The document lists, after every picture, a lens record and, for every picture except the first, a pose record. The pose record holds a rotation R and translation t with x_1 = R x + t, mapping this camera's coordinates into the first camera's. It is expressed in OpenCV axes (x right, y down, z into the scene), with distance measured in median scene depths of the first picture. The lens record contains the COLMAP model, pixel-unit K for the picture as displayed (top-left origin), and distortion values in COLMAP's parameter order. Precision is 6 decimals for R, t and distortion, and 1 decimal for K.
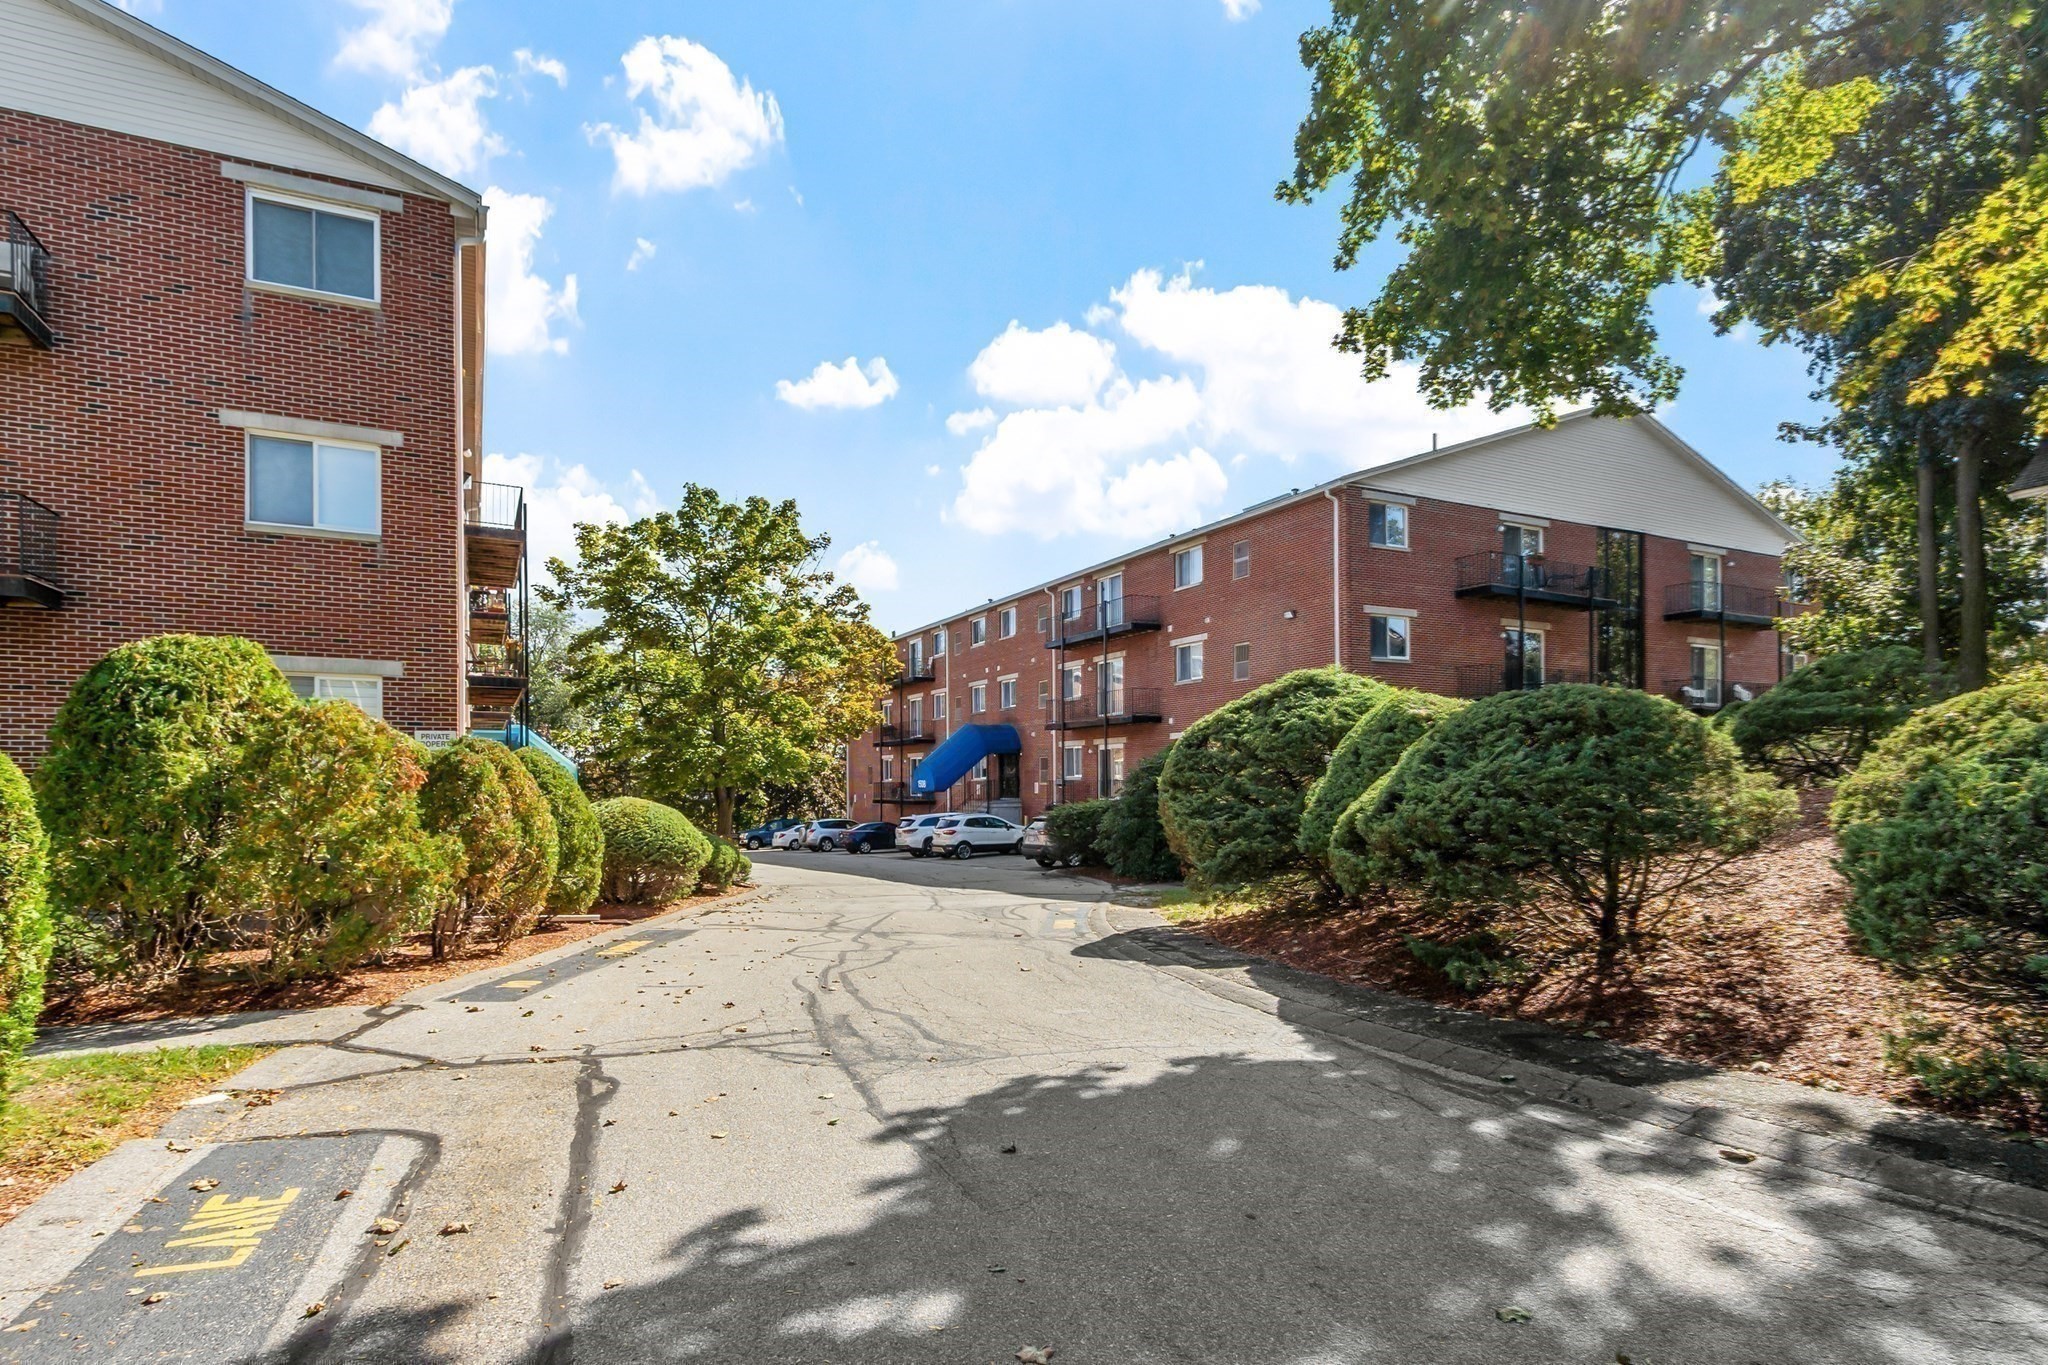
lens RADIAL K [[1083.7, 0, 1010.9], [0, 1083.7, 804.7], [0, 0, 1]] dist [-0.006362, -0.001084]
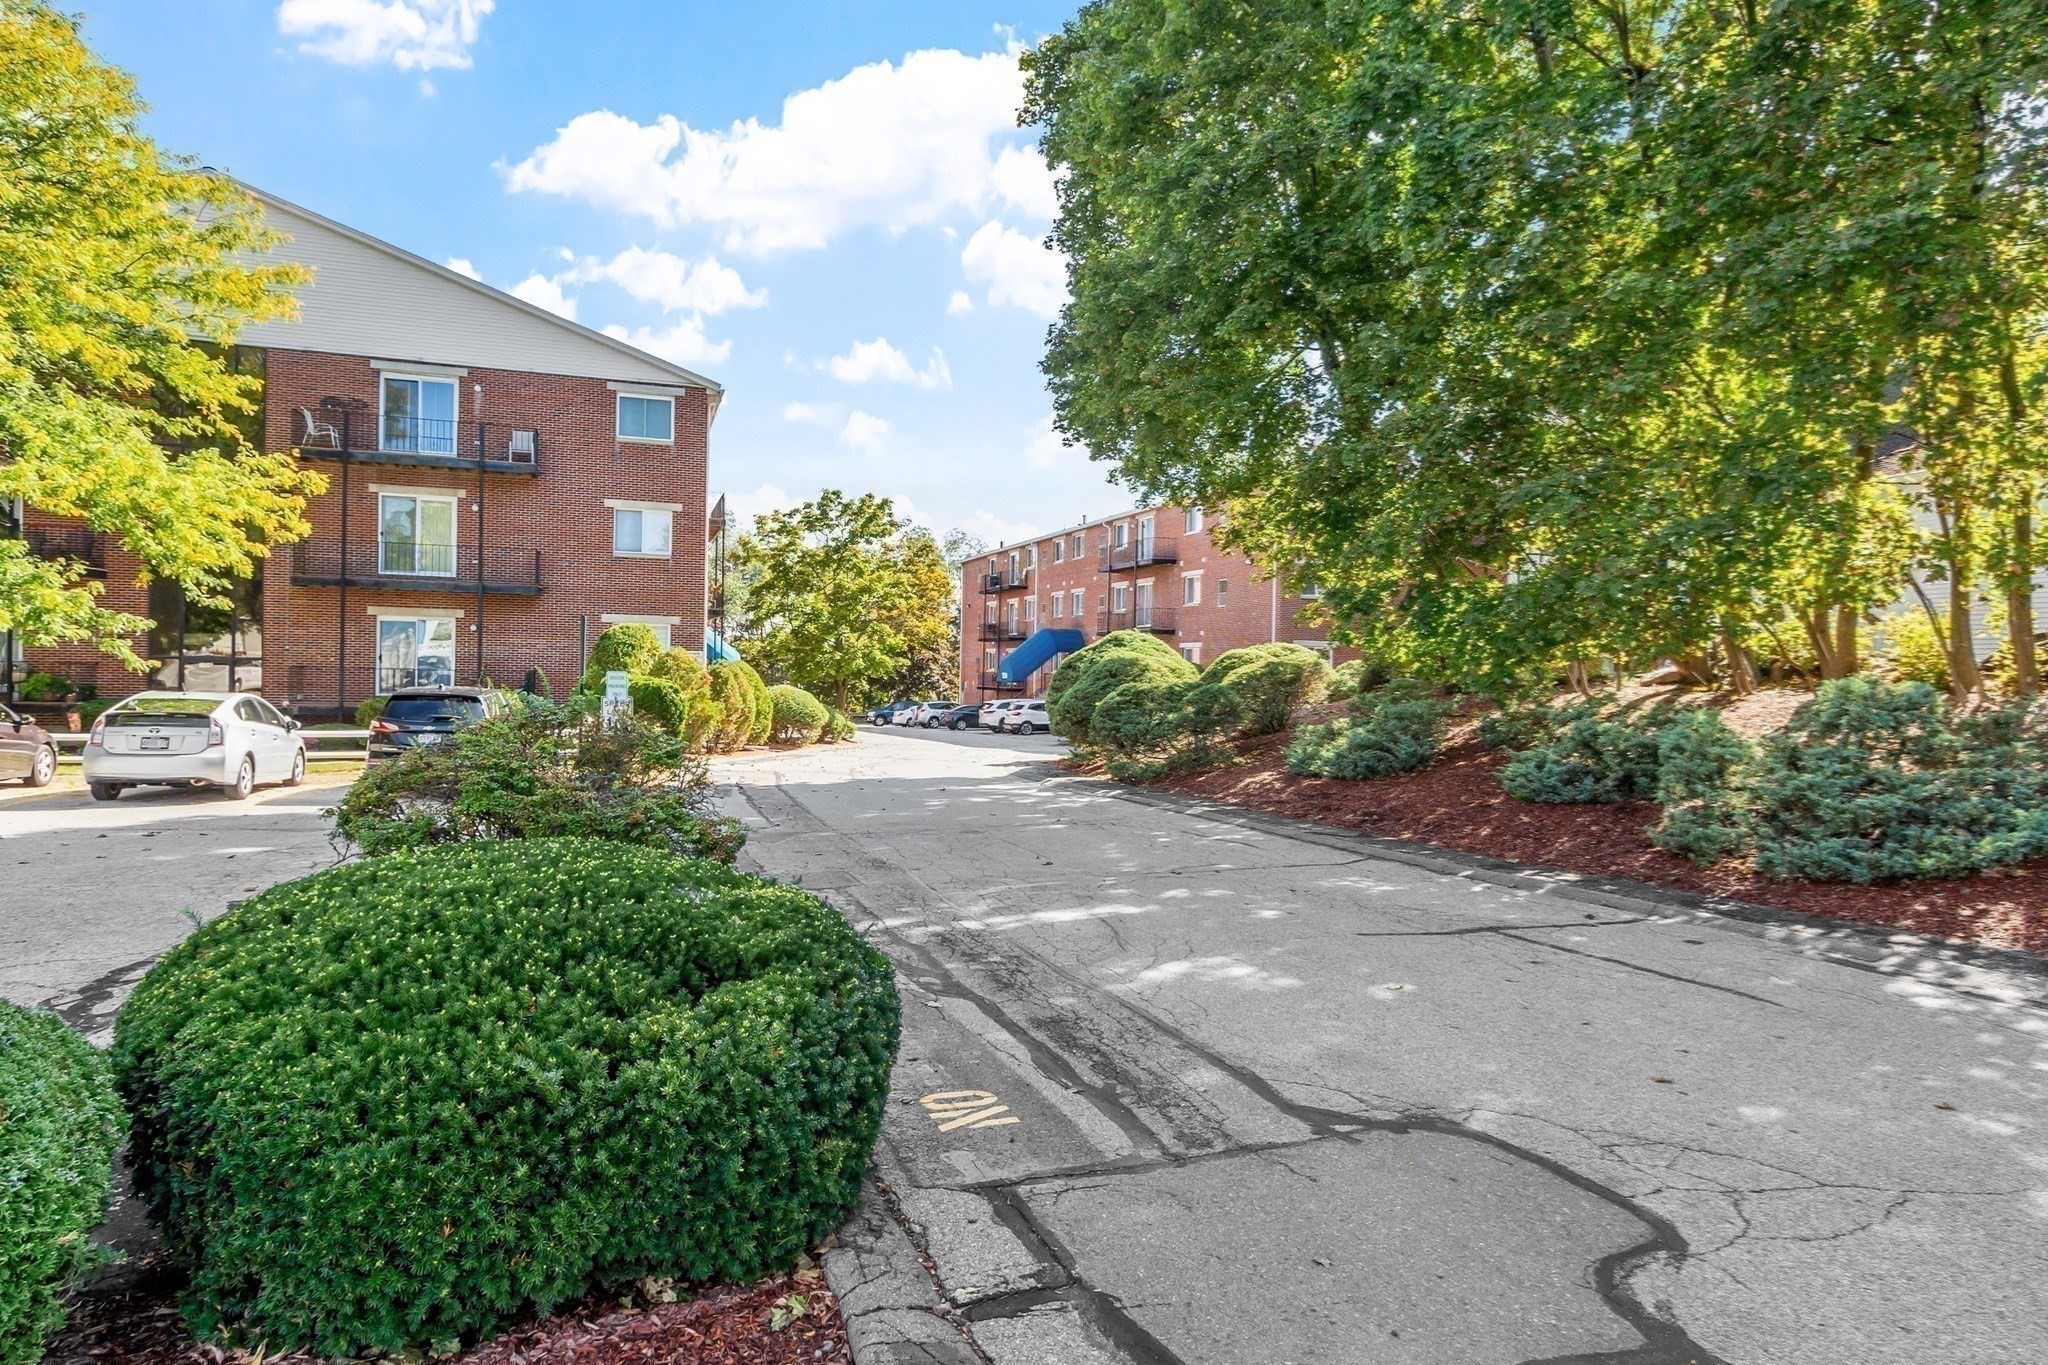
lens RADIAL K [[1137.7, 0, 1022.5], [0, 1137.7, 685.7], [0, 0, 1]] dist [0.001787, 0.000113]
pose [[0.992162, 0.026854, -0.122040, 0.201600], [-0.027398, 0.999621, -0.002781, -0.008819], [0.121919, 0.006103, 0.992521, -0.614556]]
